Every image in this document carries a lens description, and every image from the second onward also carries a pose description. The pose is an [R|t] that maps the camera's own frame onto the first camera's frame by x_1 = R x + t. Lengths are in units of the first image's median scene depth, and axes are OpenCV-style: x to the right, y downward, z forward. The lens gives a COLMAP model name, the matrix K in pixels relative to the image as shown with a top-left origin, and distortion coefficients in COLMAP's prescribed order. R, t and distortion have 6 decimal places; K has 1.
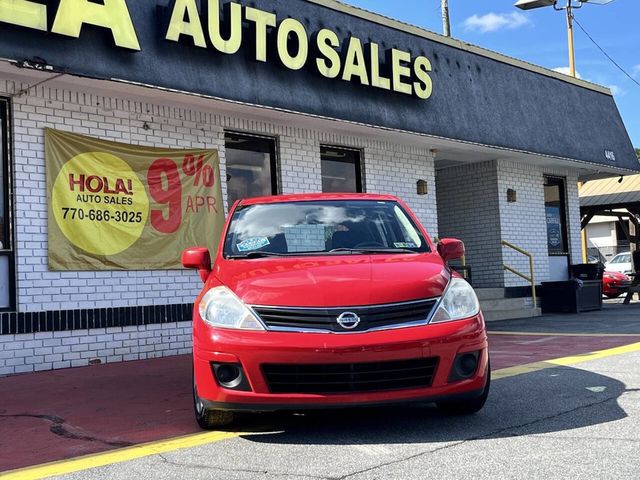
lens RADIAL K [[880.1, 0, 327.8], [0, 880.1, 260.4], [0, 0, 1]] dist [0.069936, 0.000000]
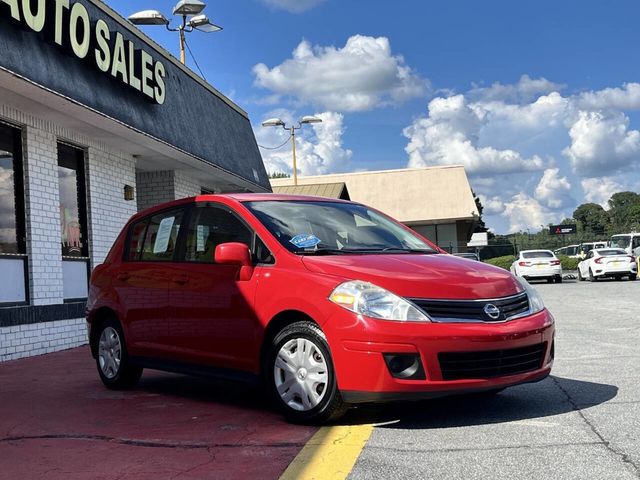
lens RADIAL K [[880.1, 0, 321.1], [0, 880.1, 265.0], [0, 0, 1]] dist [0.069936, 0.000000]
pose [[0.839345, 0.016859, 0.543338, -0.344708], [-0.010622, 0.999837, -0.014613, 0.013025], [-0.543496, 0.006494, 0.839387, 0.084167]]
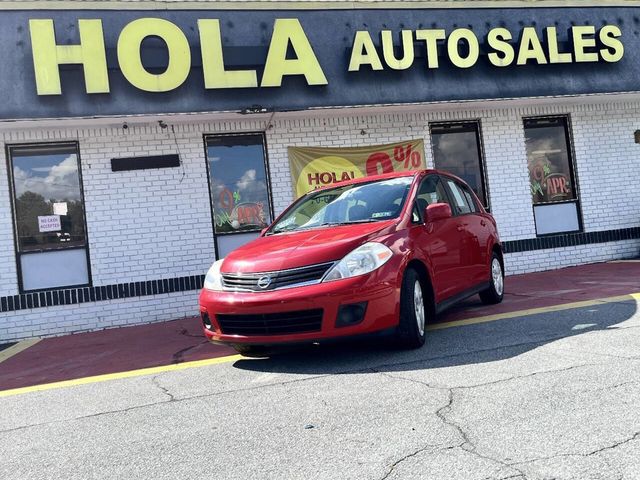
lens RADIAL K [[609.1, 0, 326.2], [0, 609.1, 257.3], [0, 0, 1]] dist [0.029874, 0.000000]
pose [[0.830766, -0.051014, -0.554280, 0.285858], [0.093274, 0.994469, 0.048274, -0.002823], [0.548751, -0.091805, 0.830929, 0.124466]]
